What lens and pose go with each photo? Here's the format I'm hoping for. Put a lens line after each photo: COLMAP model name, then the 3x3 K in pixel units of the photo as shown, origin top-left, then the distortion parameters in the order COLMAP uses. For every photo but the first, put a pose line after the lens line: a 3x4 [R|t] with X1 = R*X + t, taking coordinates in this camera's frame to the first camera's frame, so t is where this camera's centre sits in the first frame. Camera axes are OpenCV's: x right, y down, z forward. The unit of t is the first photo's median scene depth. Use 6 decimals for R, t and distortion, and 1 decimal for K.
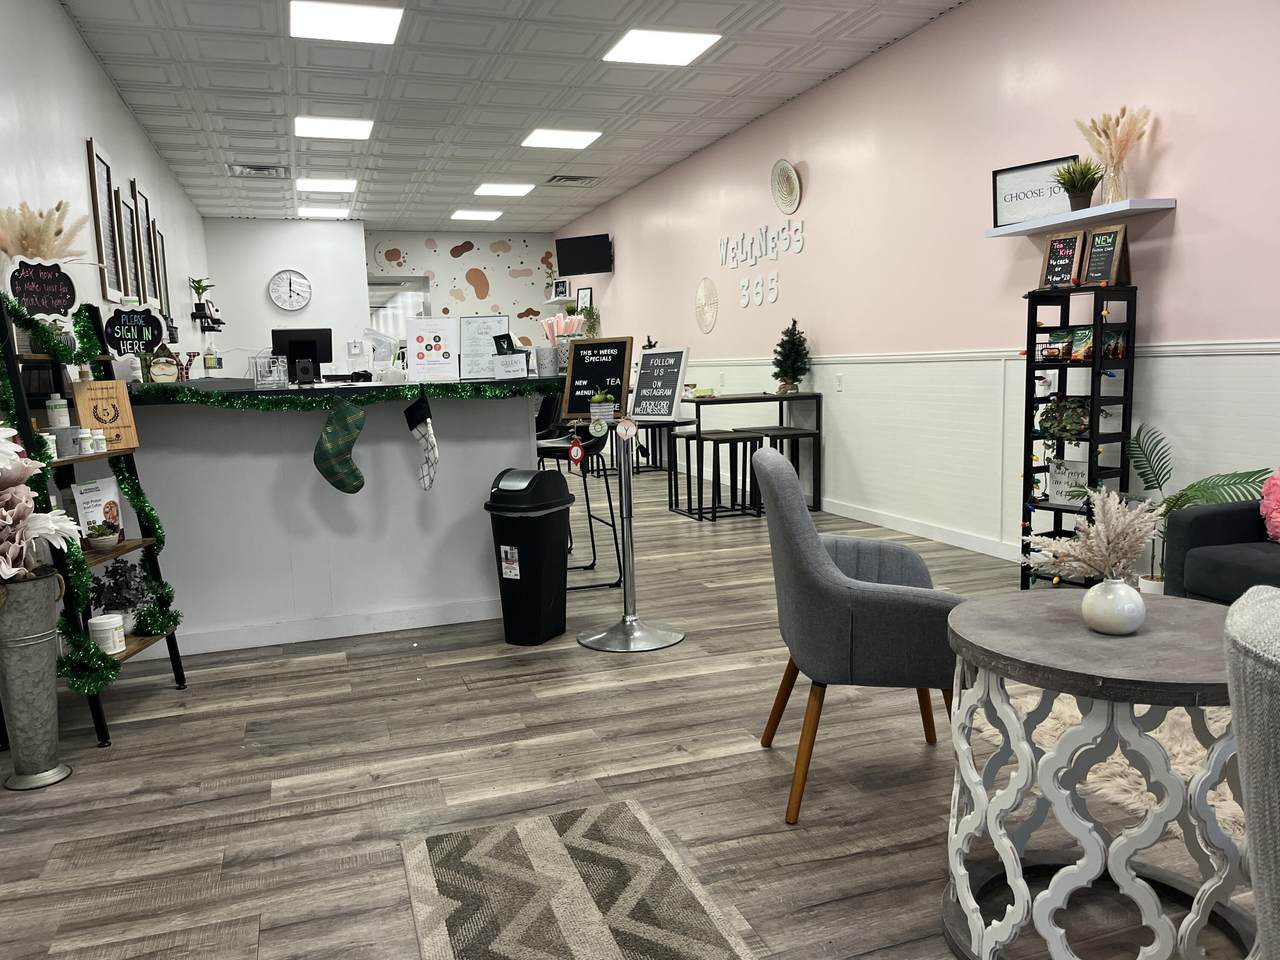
lens RADIAL K [[971.8, 0, 634.7], [0, 971.8, 483.6], [0, 0, 1]] dist [0.056428, -0.078146]
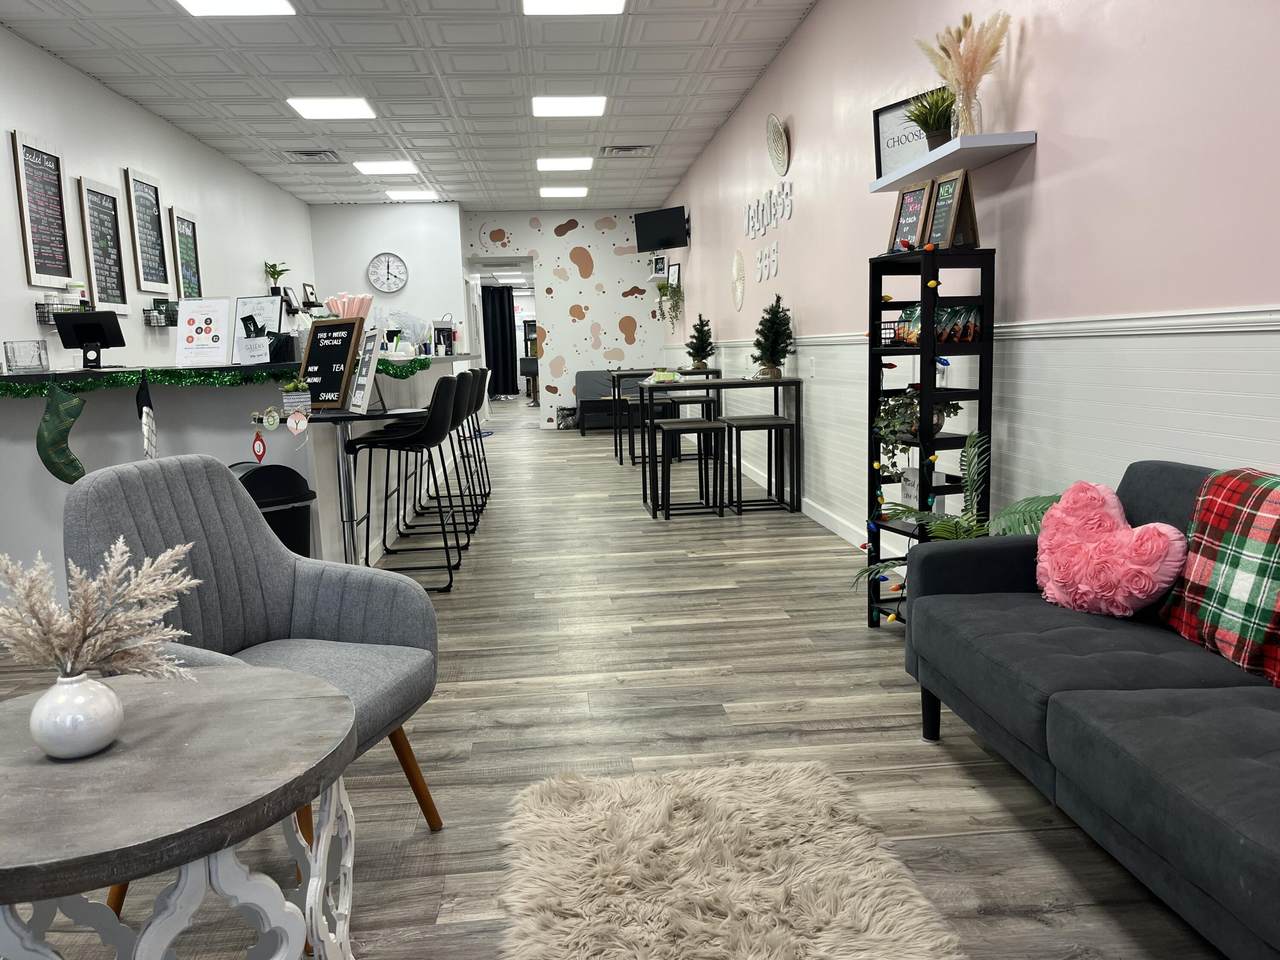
lens RADIAL K [[971.8, 0, 642.8], [0, 971.8, 479.9], [0, 0, 1]] dist [0.056428, -0.078146]
pose [[0.971949, 0.030783, -0.233166, 0.259486], [-0.026521, 0.999419, 0.021394, -0.016187], [0.233690, -0.014610, 0.972201, 0.107462]]
